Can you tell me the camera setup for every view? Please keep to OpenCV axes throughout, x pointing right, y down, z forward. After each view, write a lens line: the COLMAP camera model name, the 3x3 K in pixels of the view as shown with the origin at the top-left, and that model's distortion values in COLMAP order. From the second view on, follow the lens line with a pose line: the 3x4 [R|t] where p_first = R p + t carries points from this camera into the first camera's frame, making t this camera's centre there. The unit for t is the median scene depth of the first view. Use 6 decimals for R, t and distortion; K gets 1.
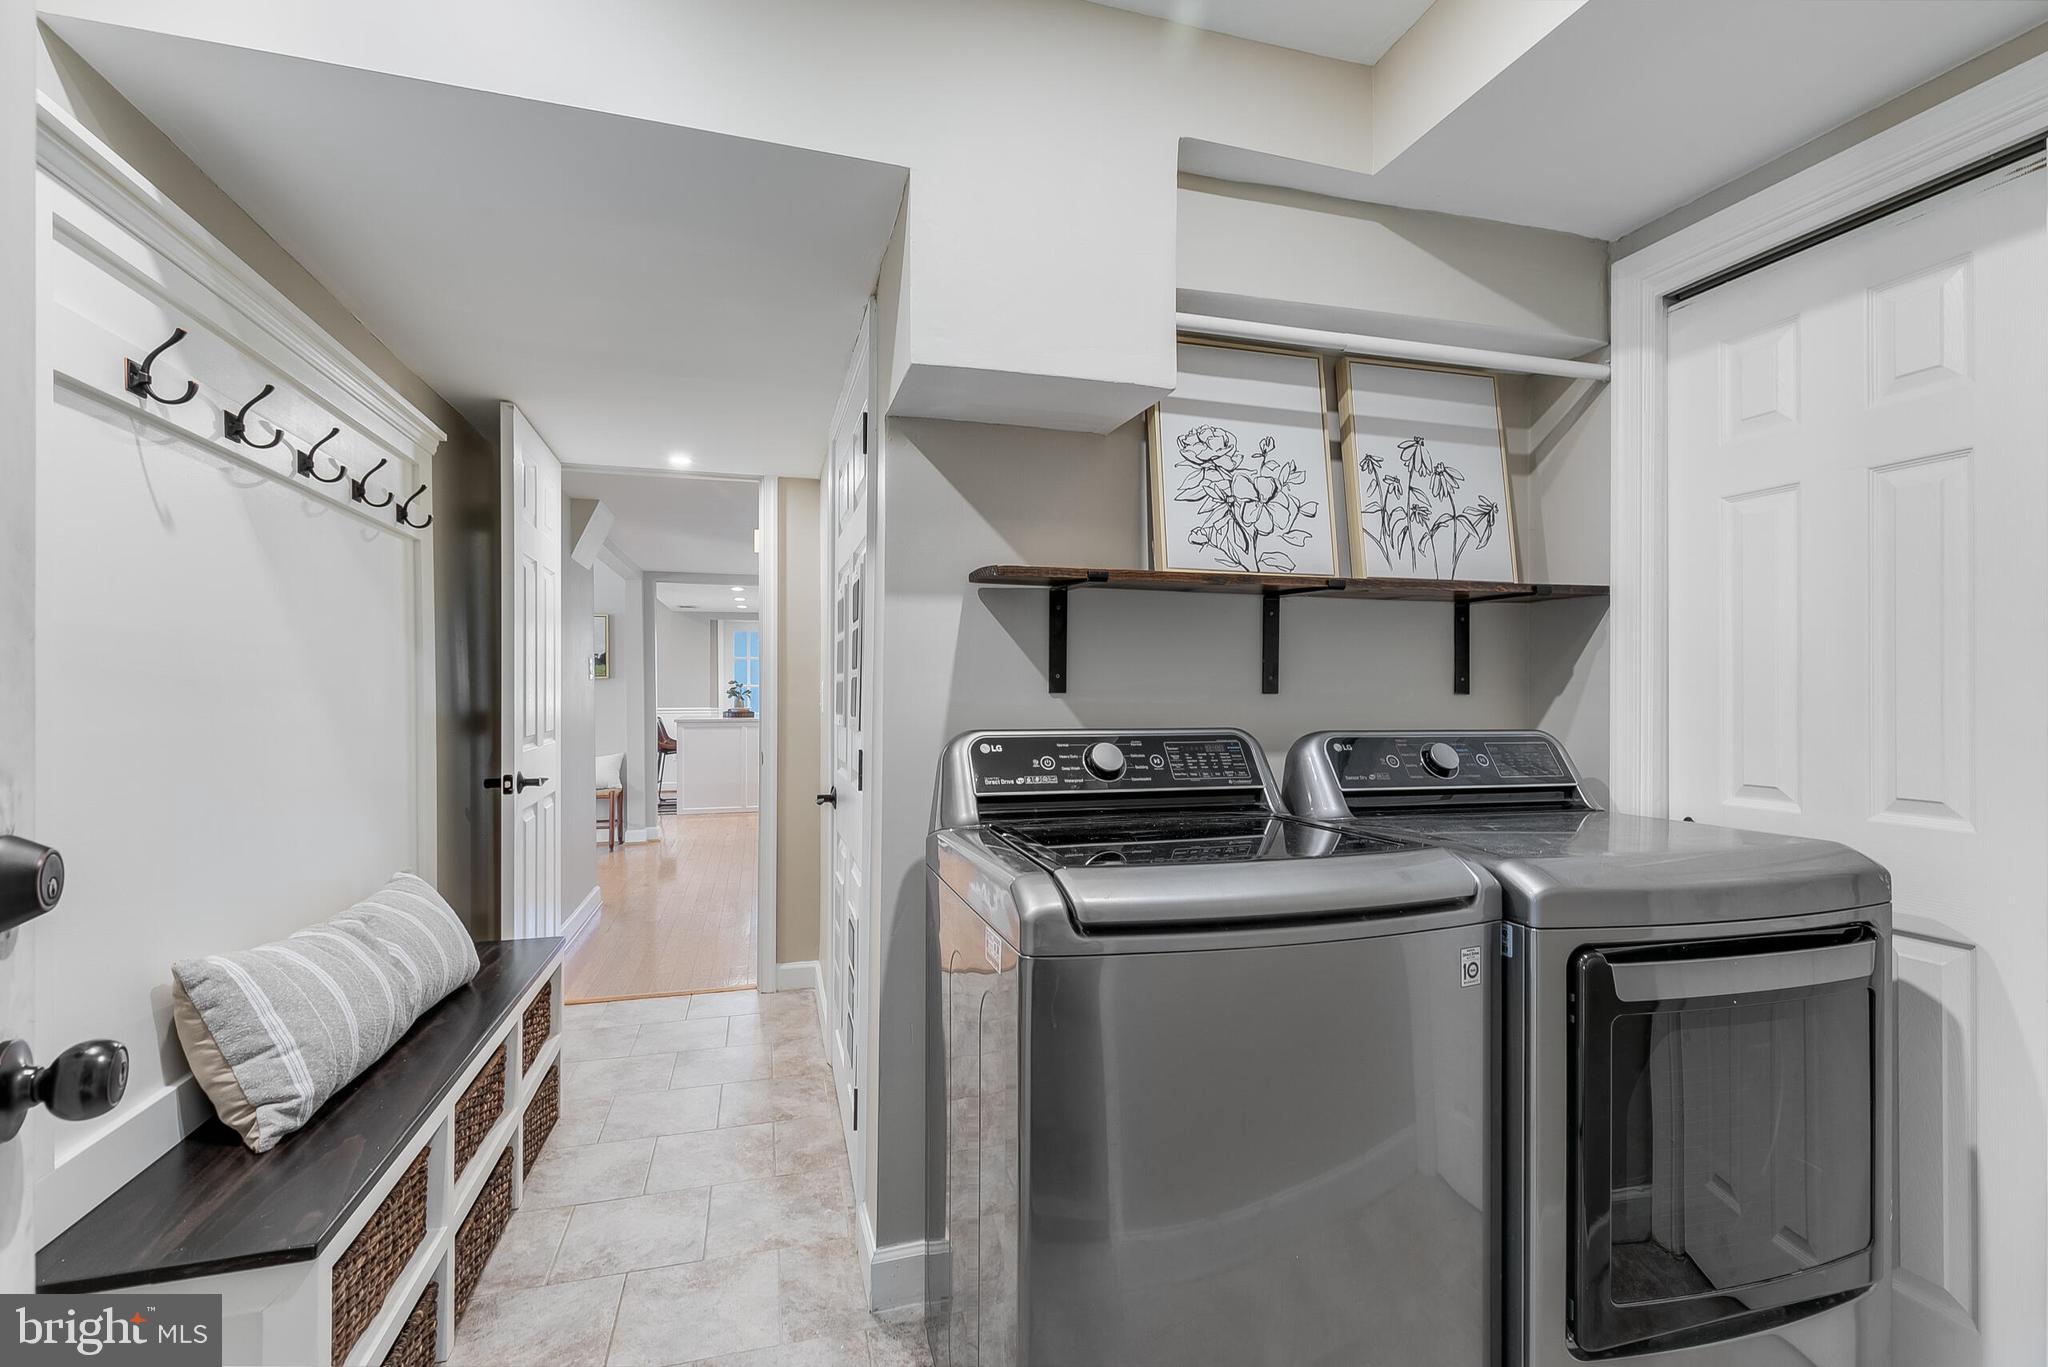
lens RADIAL K [[928.5, 0, 1012.8], [0, 928.5, 685.3], [0, 0, 1]] dist [0.003030, 0.000224]
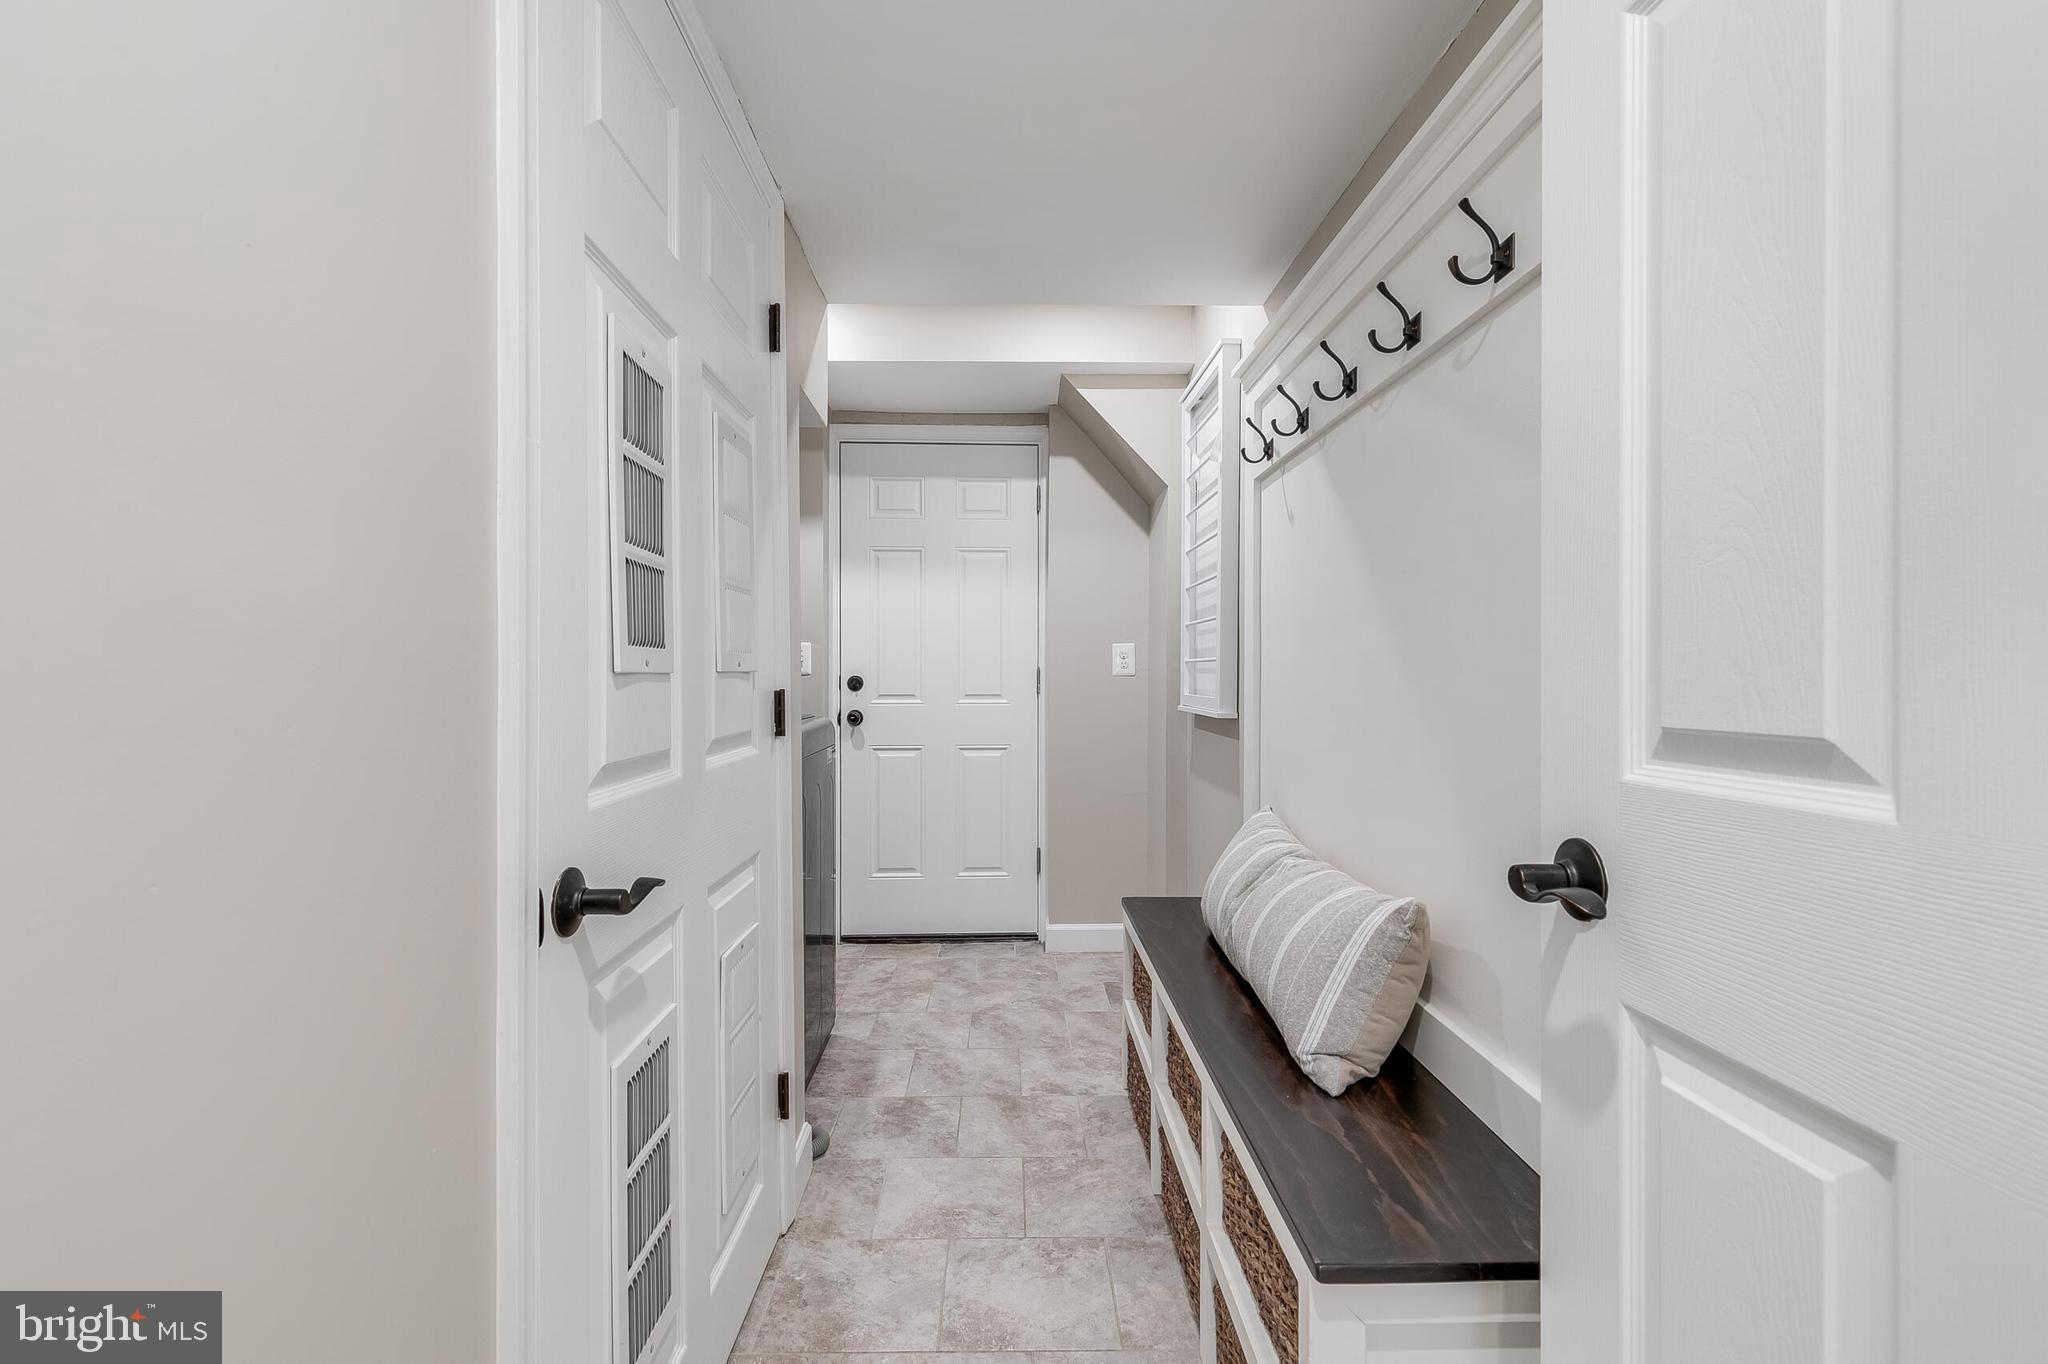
lens RADIAL K [[928.5, 0, 1012.8], [0, 928.5, 683.8], [0, 0, 1]] dist [0.003030, 0.000224]
pose [[-0.967694, -0.002011, 0.252121, -0.641140], [-0.001647, 0.999997, 0.001657, 0.064888], [-0.252124, 0.001188, -0.967694, 1.923594]]
